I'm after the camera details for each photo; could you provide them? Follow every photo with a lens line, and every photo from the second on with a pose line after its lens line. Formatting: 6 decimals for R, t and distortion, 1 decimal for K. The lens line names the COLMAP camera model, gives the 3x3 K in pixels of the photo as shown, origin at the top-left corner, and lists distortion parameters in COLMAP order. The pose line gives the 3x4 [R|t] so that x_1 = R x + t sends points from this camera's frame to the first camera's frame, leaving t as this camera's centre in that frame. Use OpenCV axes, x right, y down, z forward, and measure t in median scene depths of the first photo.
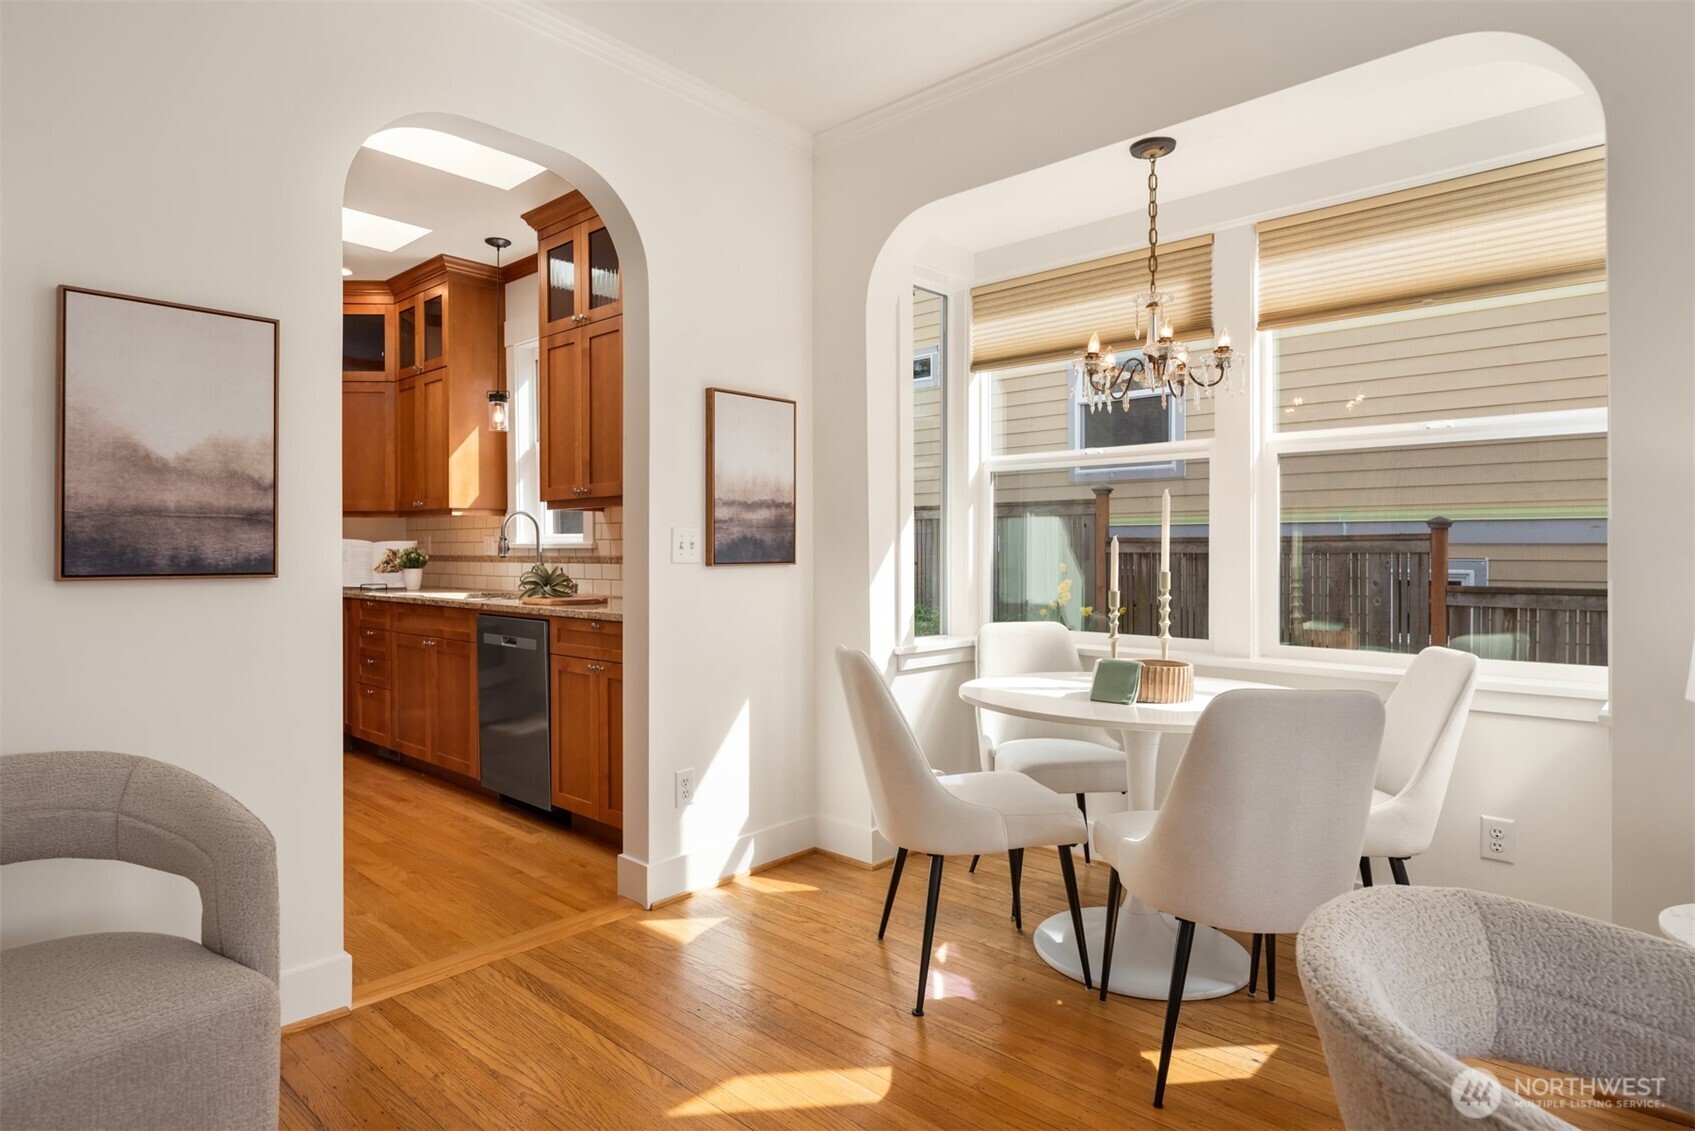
lens RADIAL K [[930.5, 0, 844.1], [0, 930.5, 555.7], [0, 0, 1]] dist [-0.003217, -0.001058]
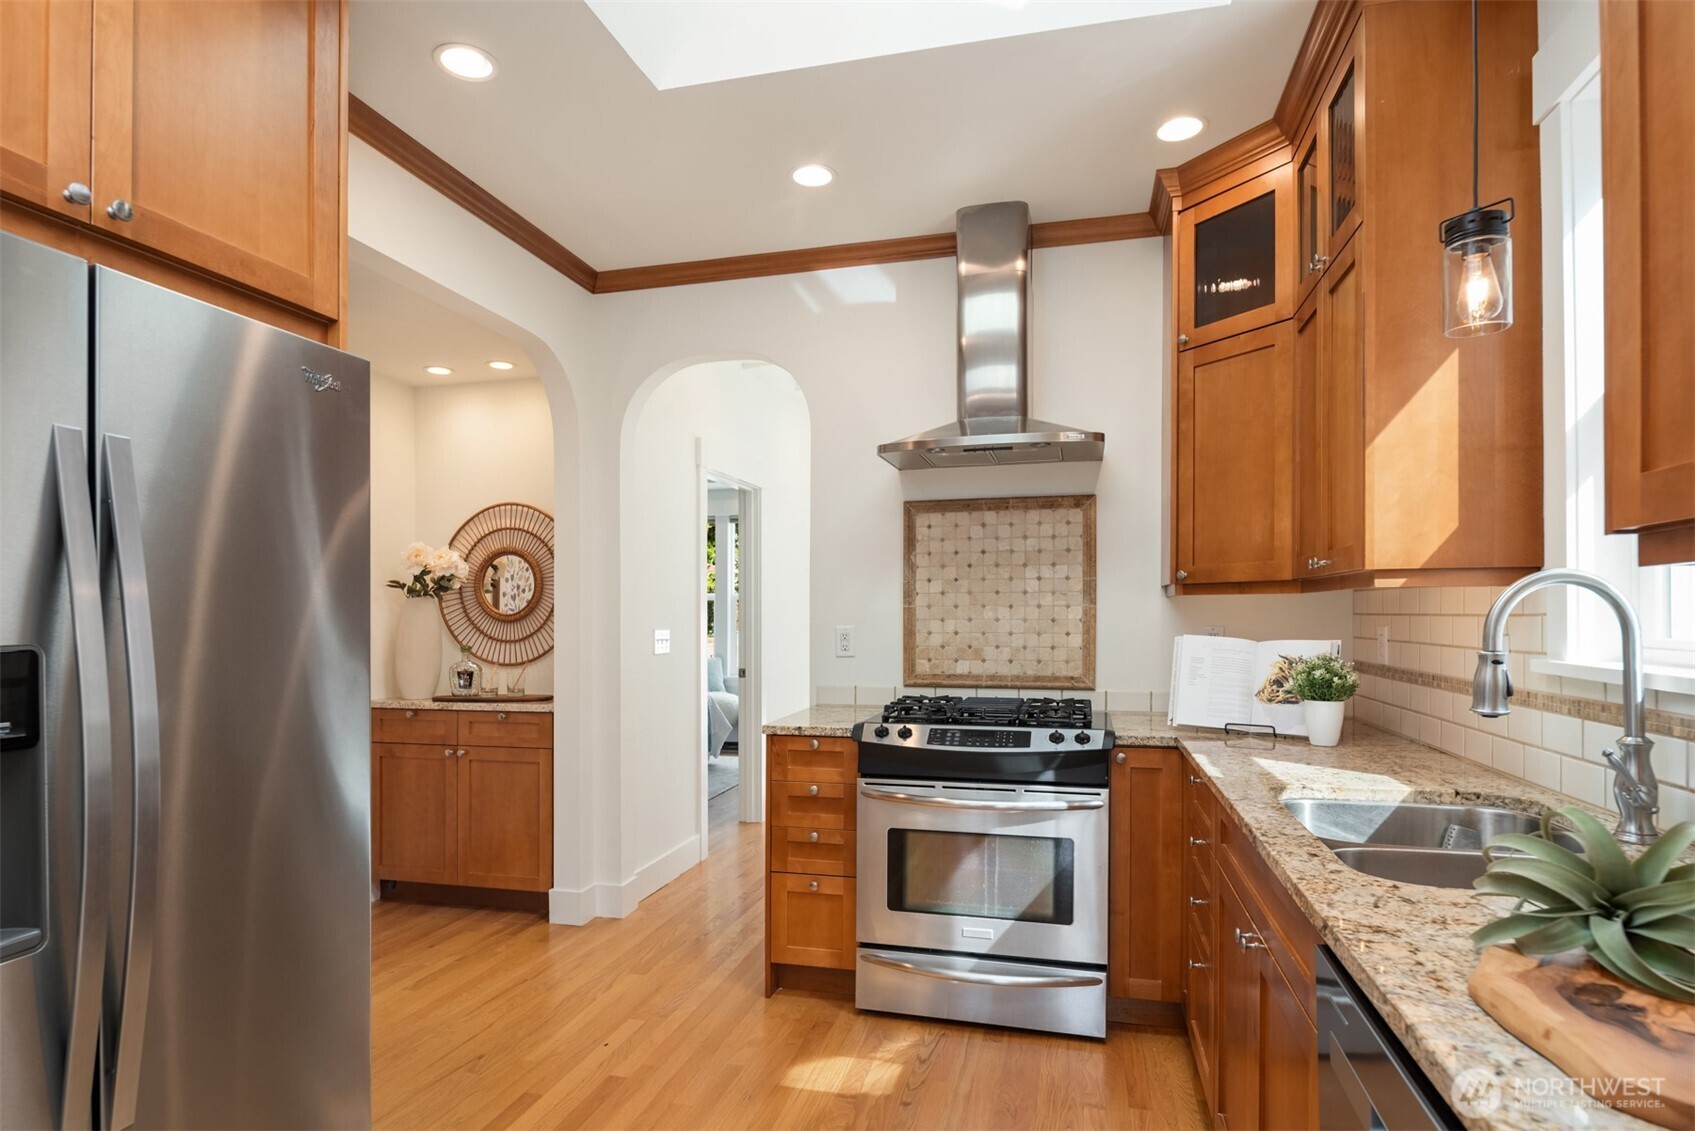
lens RADIAL K [[925.2, 0, 827.9], [0, 925.2, 617.1], [0, 0, 1]] dist [-0.001462, -0.003699]
pose [[0.459865, 0.004040, -0.887979, -0.192397], [-0.005387, 0.999984, 0.001759, -0.033301], [0.887972, 0.003974, 0.459880, 0.666593]]
